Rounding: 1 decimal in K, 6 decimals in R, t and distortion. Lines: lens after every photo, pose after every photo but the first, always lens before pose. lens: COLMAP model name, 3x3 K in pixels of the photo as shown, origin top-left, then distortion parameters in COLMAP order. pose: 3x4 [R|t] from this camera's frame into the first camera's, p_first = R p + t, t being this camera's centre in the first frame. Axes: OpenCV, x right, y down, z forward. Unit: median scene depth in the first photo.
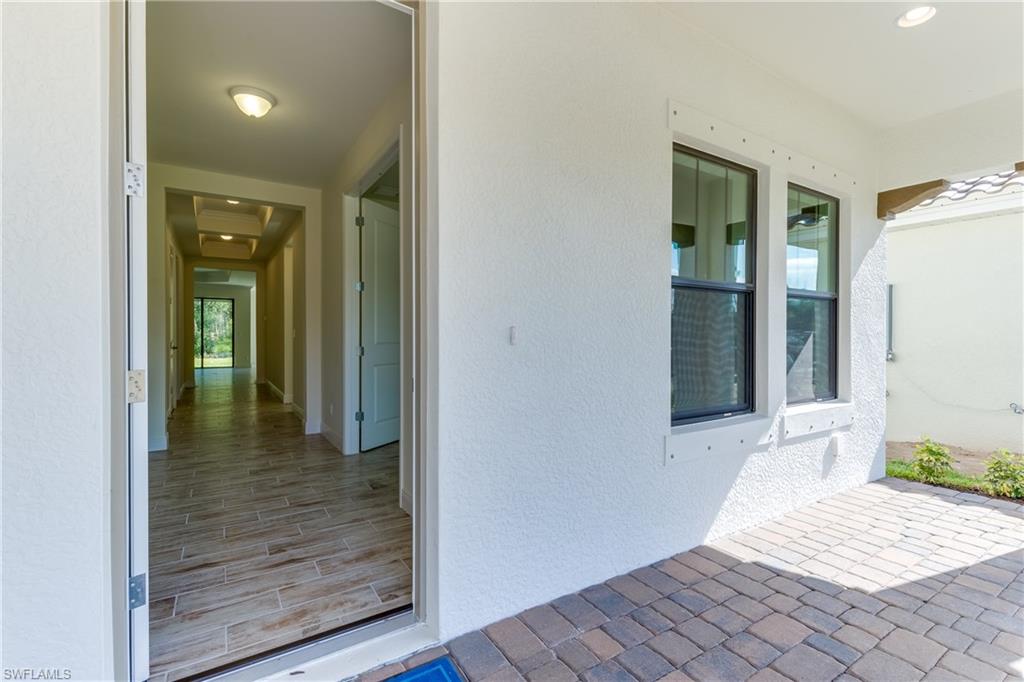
lens RADIAL K [[461.9, 0, 519.1], [0, 461.9, 337.8], [0, 0, 1]] dist [0.001745, -0.000131]
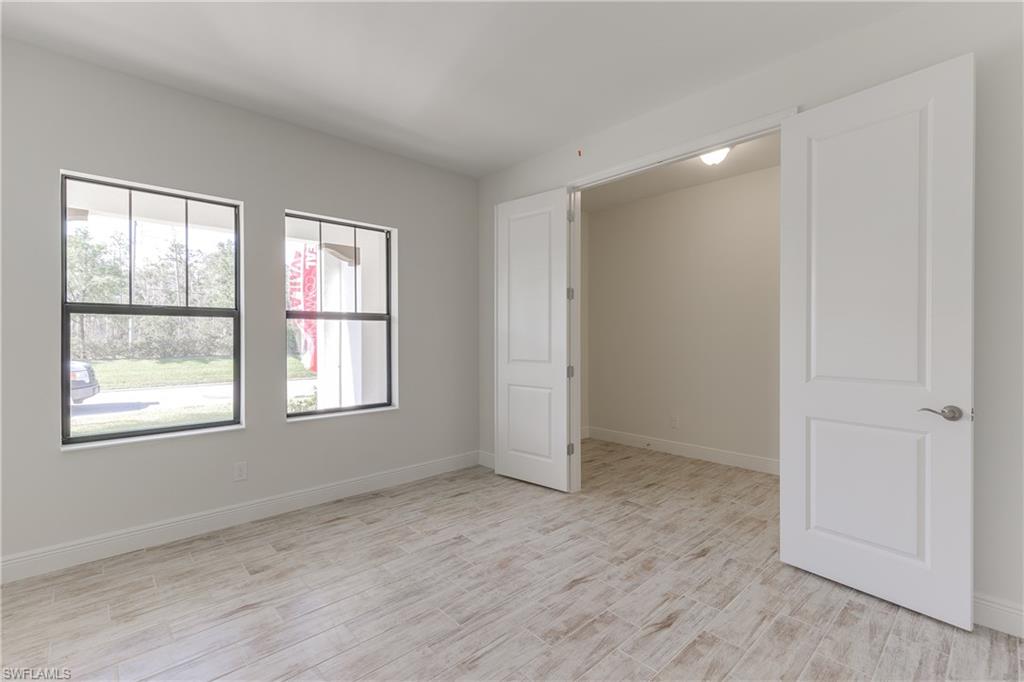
lens RADIAL K [[459.8, 0, 518.8], [0, 459.8, 339.0], [0, 0, 1]] dist [0.002512, -0.000527]
pose [[-0.983589, 0.002961, -0.180402, 0.148543], [0.000812, 0.999928, 0.011981, -0.065930], [0.180424, 0.011638, -0.983520, 2.643241]]
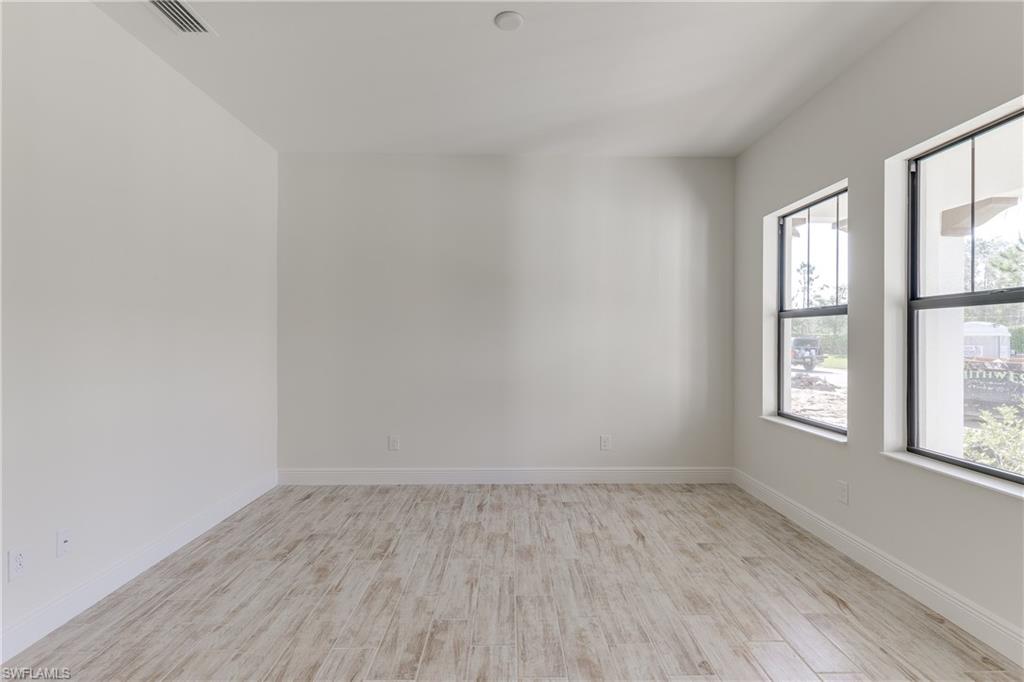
lens RADIAL K [[459.8, 0, 518.8], [0, 459.8, 339.0], [0, 0, 1]] dist [0.002512, -0.000527]
pose [[0.526080, -0.001290, 0.850434, -0.639428], [0.003372, 0.999994, -0.000569, -0.053279], [-0.850429, 0.003167, 0.526081, 1.380911]]
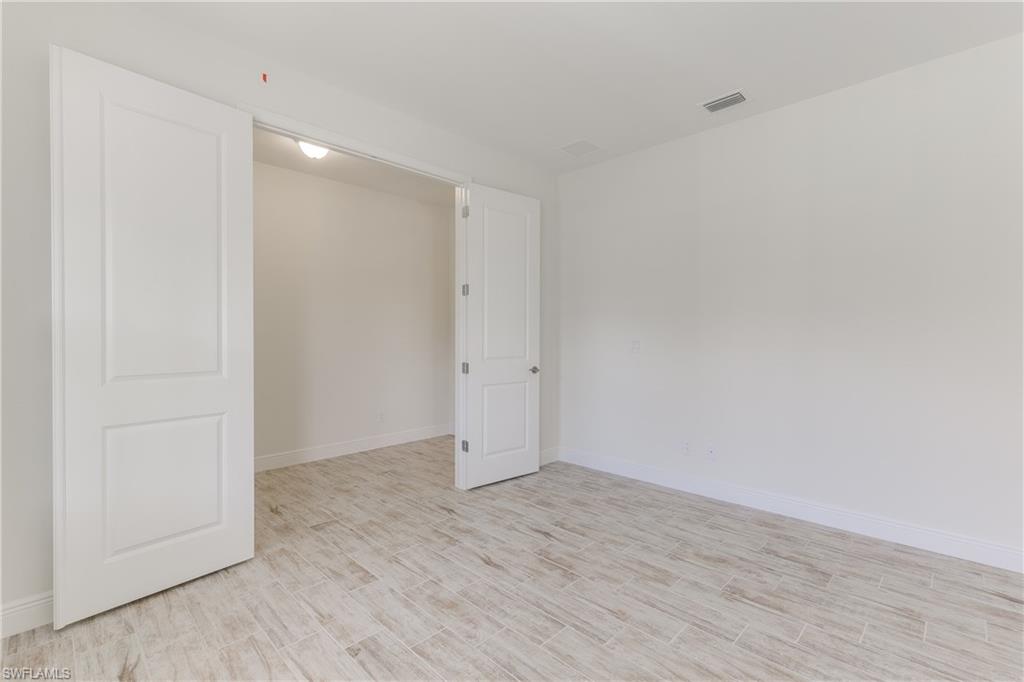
lens RADIAL K [[459.8, 0, 518.8], [0, 459.8, 339.0], [0, 0, 1]] dist [0.002512, -0.000527]
pose [[0.225931, 0.013715, -0.974047, 0.840557], [-0.004162, 0.999905, 0.013114, -0.059340], [0.974134, 0.001091, 0.225966, 1.594370]]
